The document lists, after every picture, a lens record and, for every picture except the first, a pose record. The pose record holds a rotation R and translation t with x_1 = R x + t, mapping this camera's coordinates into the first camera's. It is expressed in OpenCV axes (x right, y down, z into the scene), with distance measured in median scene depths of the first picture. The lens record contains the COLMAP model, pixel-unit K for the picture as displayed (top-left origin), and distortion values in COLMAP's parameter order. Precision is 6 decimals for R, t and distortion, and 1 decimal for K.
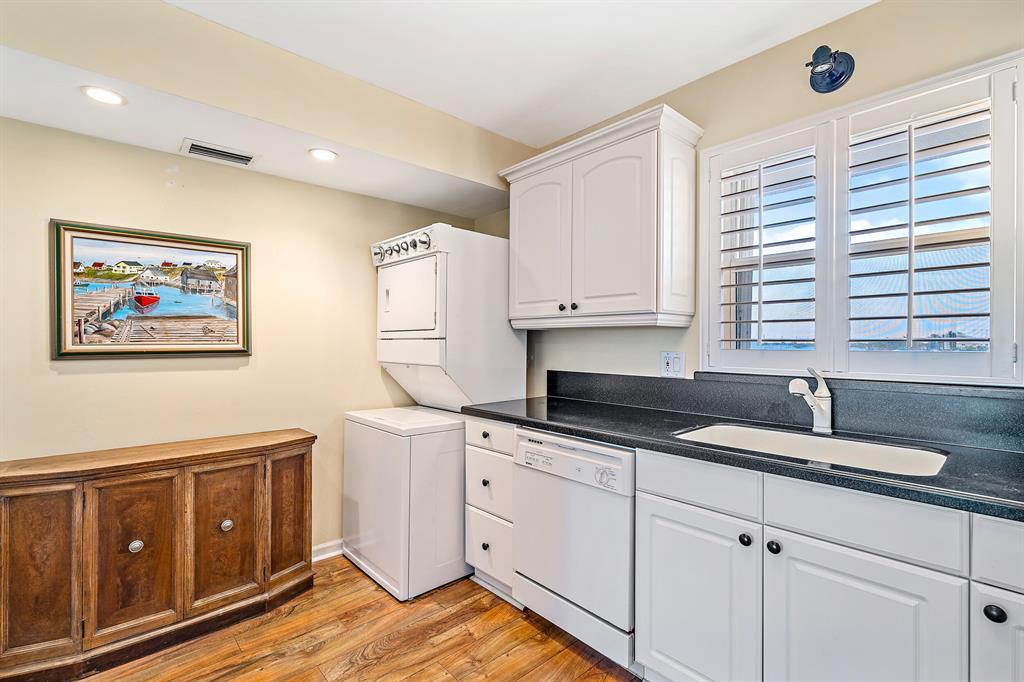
lens RADIAL K [[467.8, 0, 509.6], [0, 467.8, 341.1], [0, 0, 1]] dist [-0.002050, 0.000651]
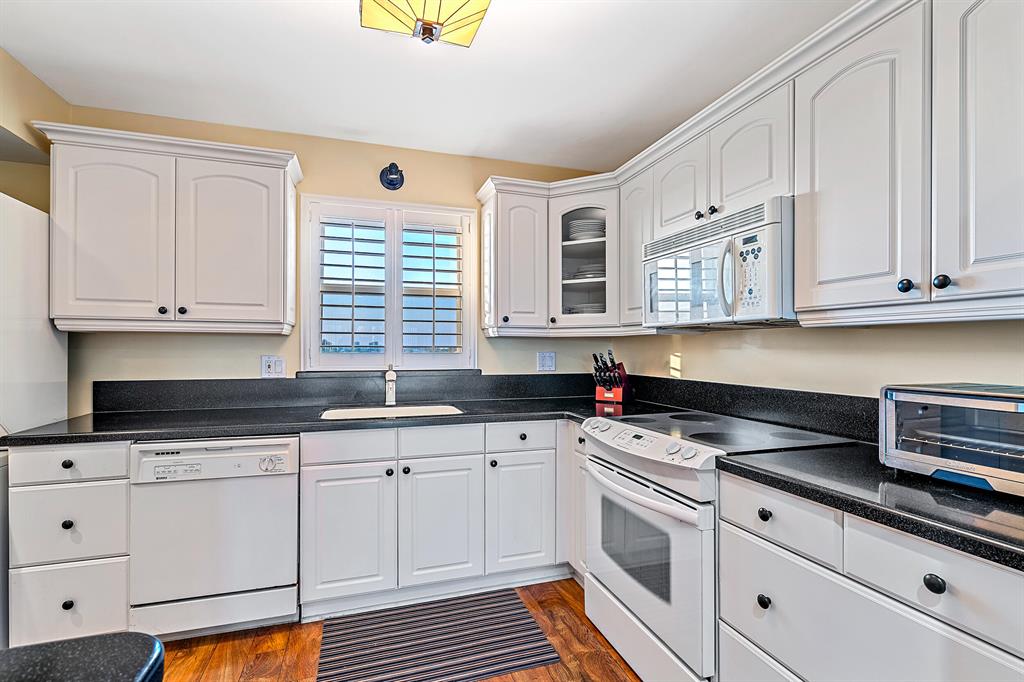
lens RADIAL K [[467.8, 0, 508.8], [0, 467.8, 345.9], [0, 0, 1]] dist [-0.002050, 0.000651]
pose [[0.400313, 0.004550, 0.916367, -0.625868], [-0.001272, 0.999989, -0.004409, 0.002637], [-0.916378, 0.000599, 0.400314, -0.003400]]
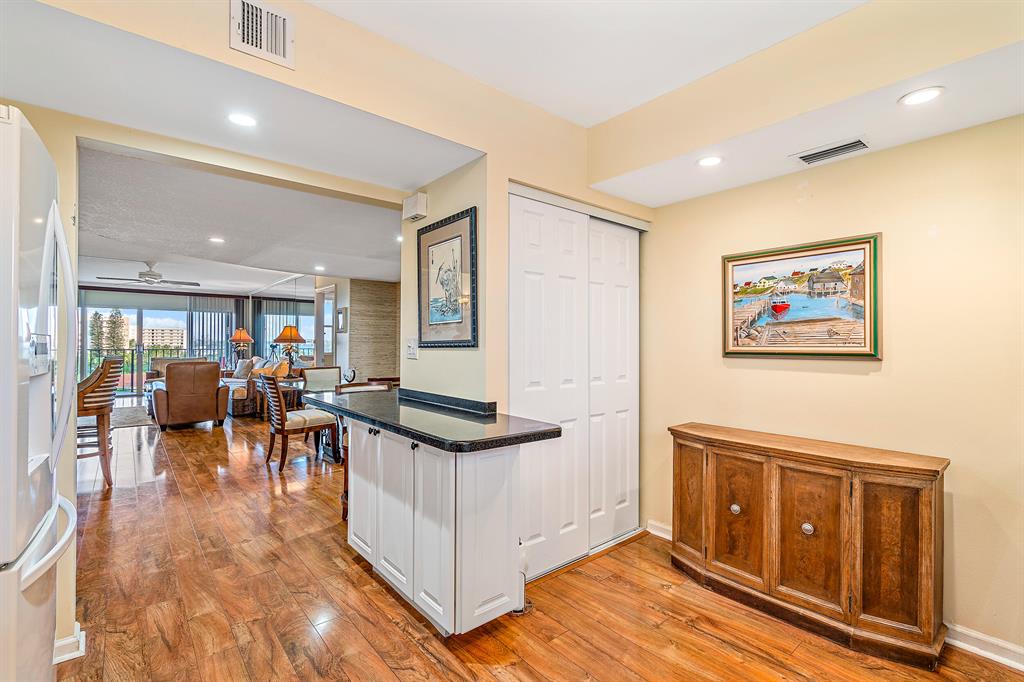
lens RADIAL K [[467.8, 0, 511.7], [0, 467.8, 340.5], [0, 0, 1]] dist [-0.002050, 0.000651]
pose [[-0.039647, -0.009013, -0.999173, 0.399883], [-0.003298, 0.999955, -0.008889, 0.004596], [0.999208, 0.002943, -0.039675, 0.391720]]
